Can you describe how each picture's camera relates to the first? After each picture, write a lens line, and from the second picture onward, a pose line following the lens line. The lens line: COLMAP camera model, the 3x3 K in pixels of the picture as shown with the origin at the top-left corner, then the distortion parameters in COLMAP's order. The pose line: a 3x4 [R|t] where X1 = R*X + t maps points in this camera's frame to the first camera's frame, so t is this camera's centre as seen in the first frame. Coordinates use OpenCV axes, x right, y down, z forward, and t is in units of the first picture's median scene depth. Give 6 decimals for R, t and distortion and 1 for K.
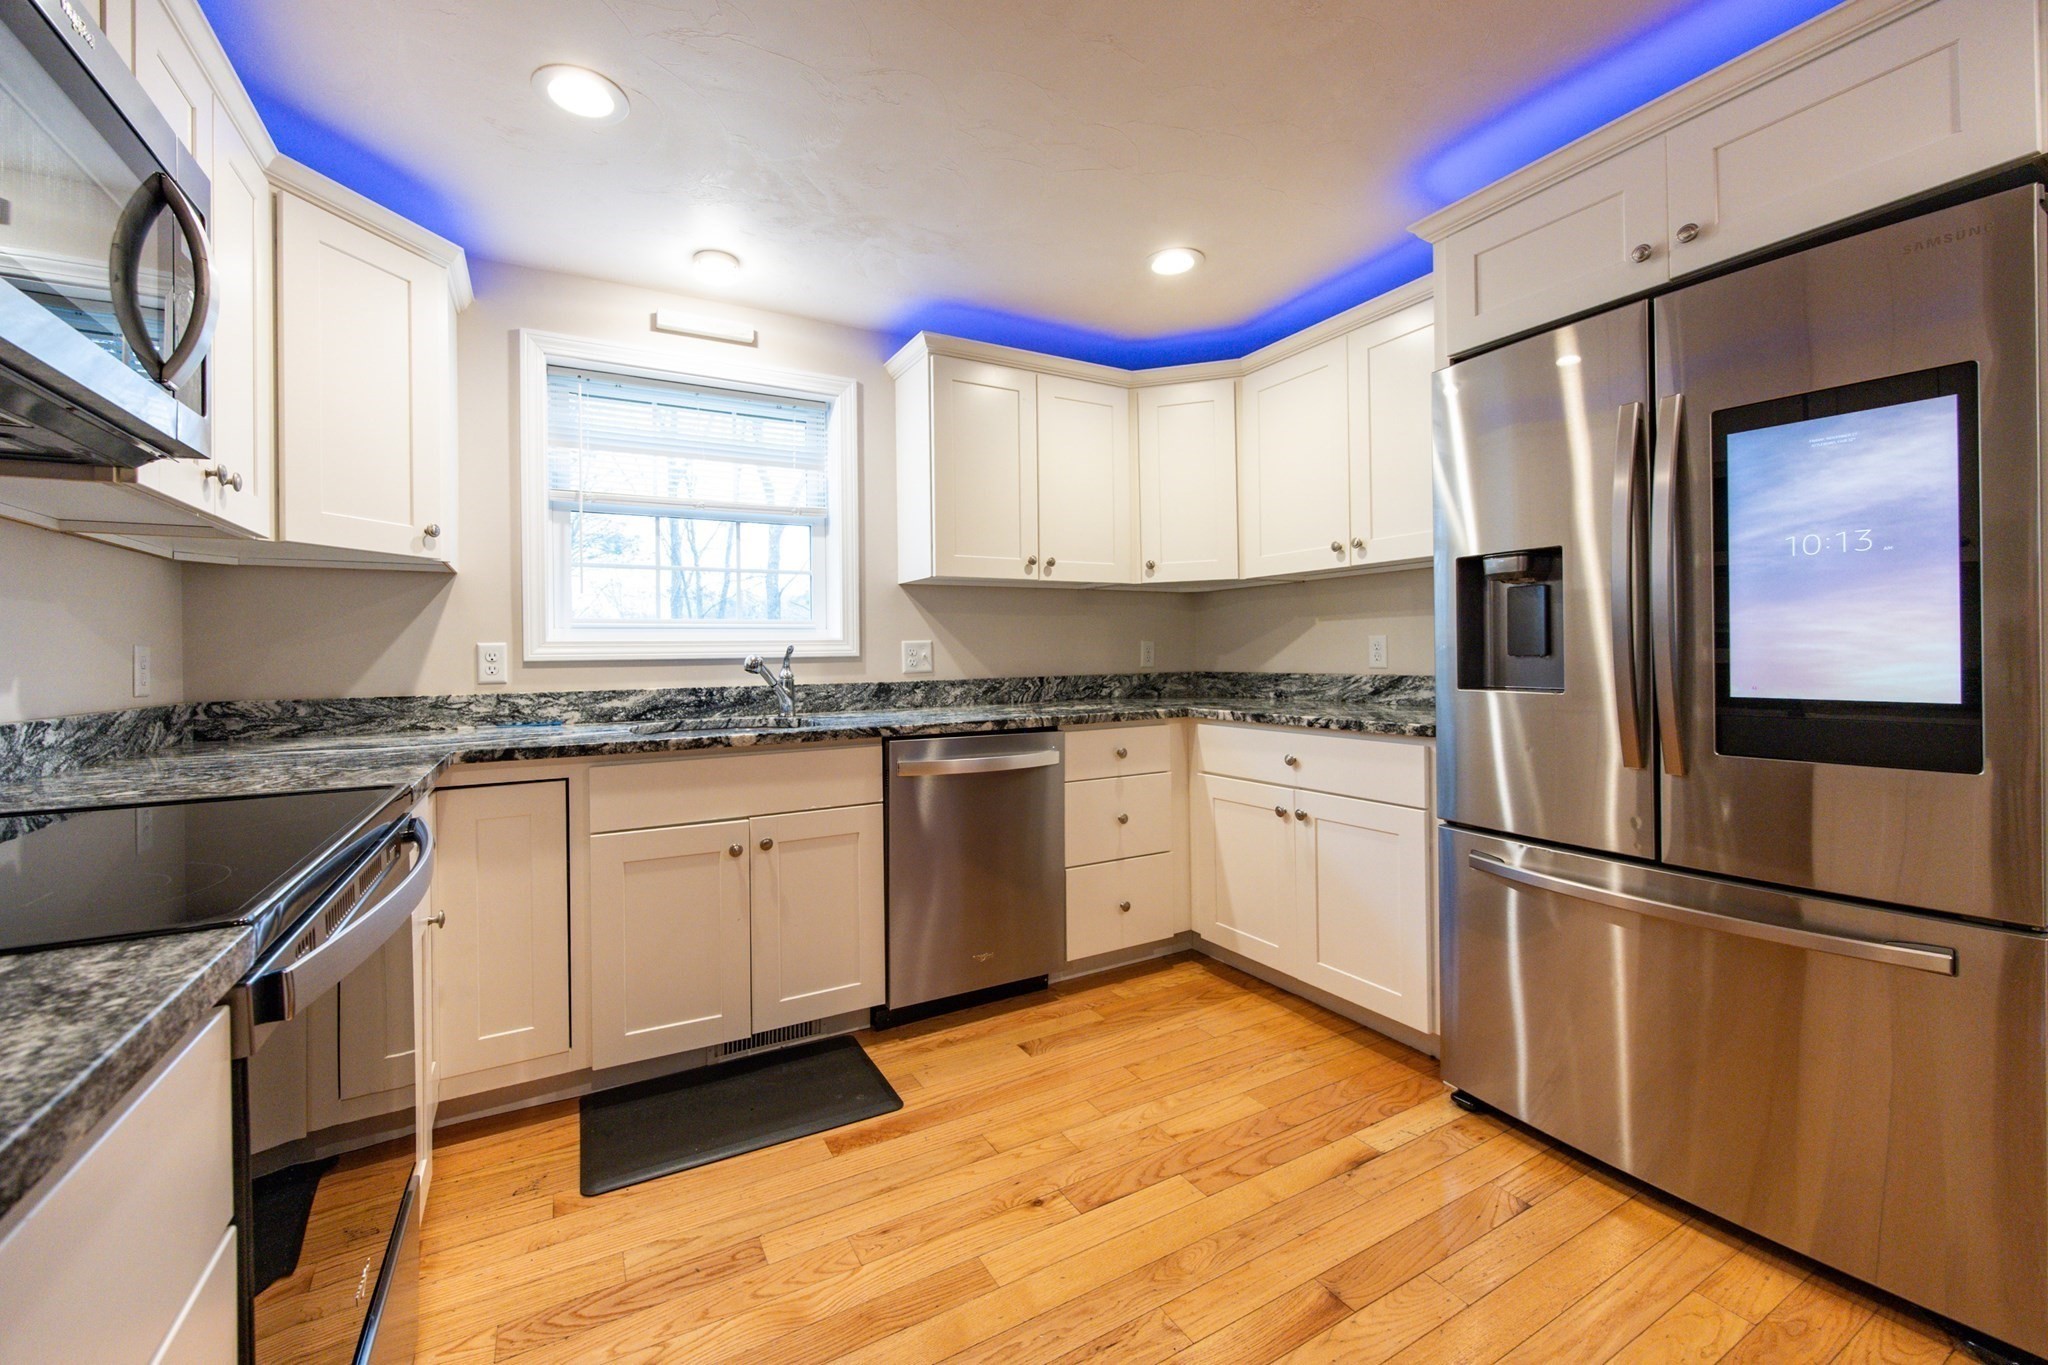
lens RADIAL K [[806.7, 0, 962.5], [0, 806.7, 655.1], [0, 0, 1]] dist [0.002163, -0.000620]
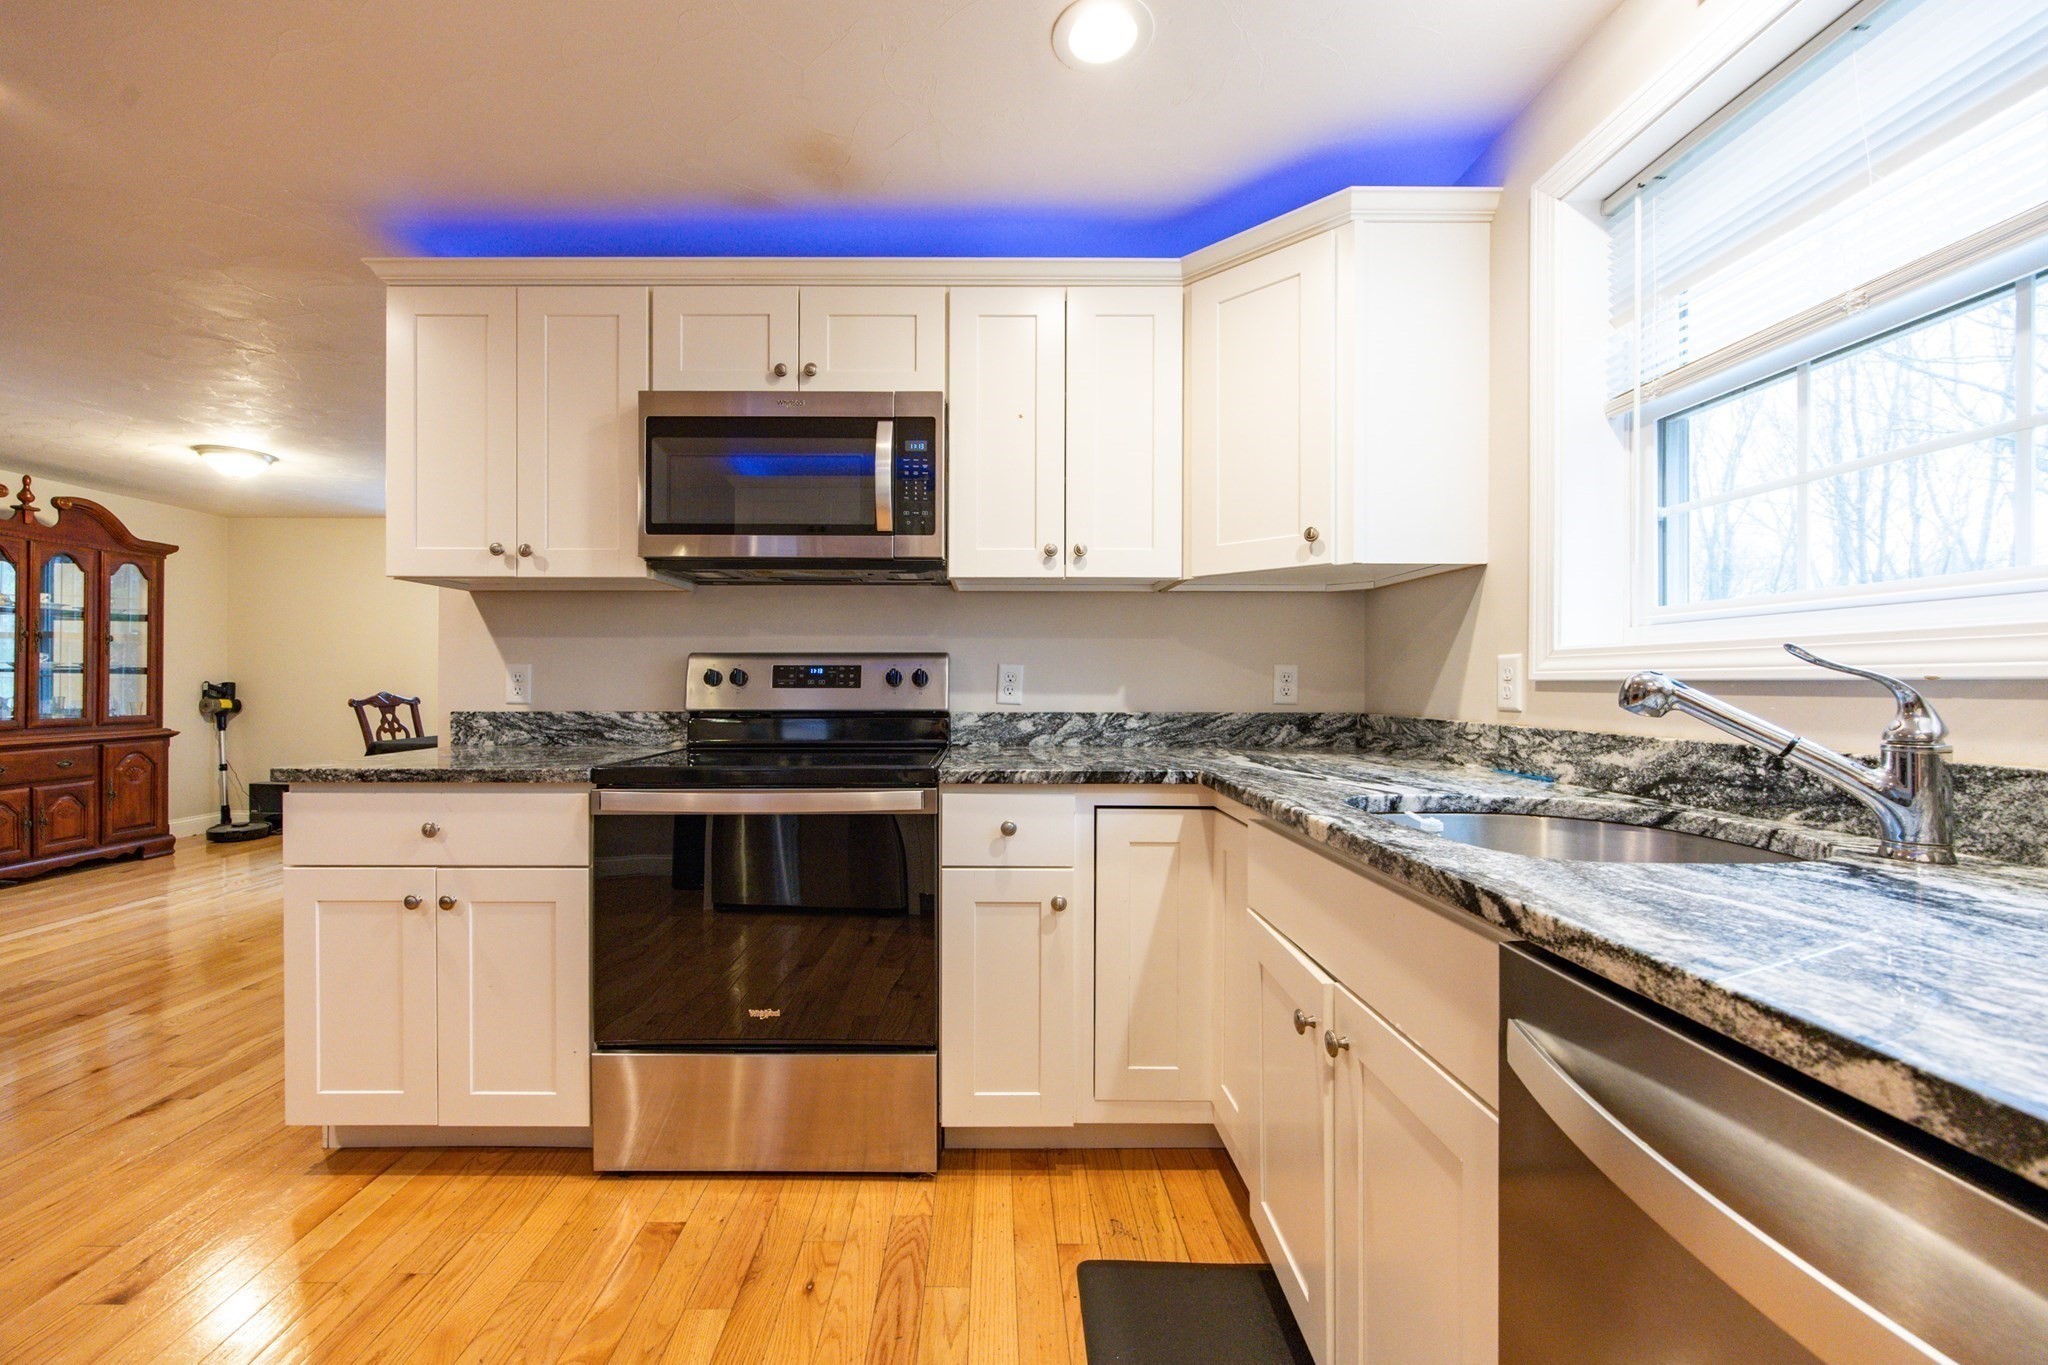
lens RADIAL K [[806.7, 0, 985.5], [0, 806.7, 684.8], [0, 0, 1]] dist [0.002163, -0.000620]
pose [[-0.451516, 0.013643, -0.892159, 0.263108], [0.001726, 0.999895, 0.014417, 0.000930], [0.892262, 0.004970, -0.451492, 0.897208]]
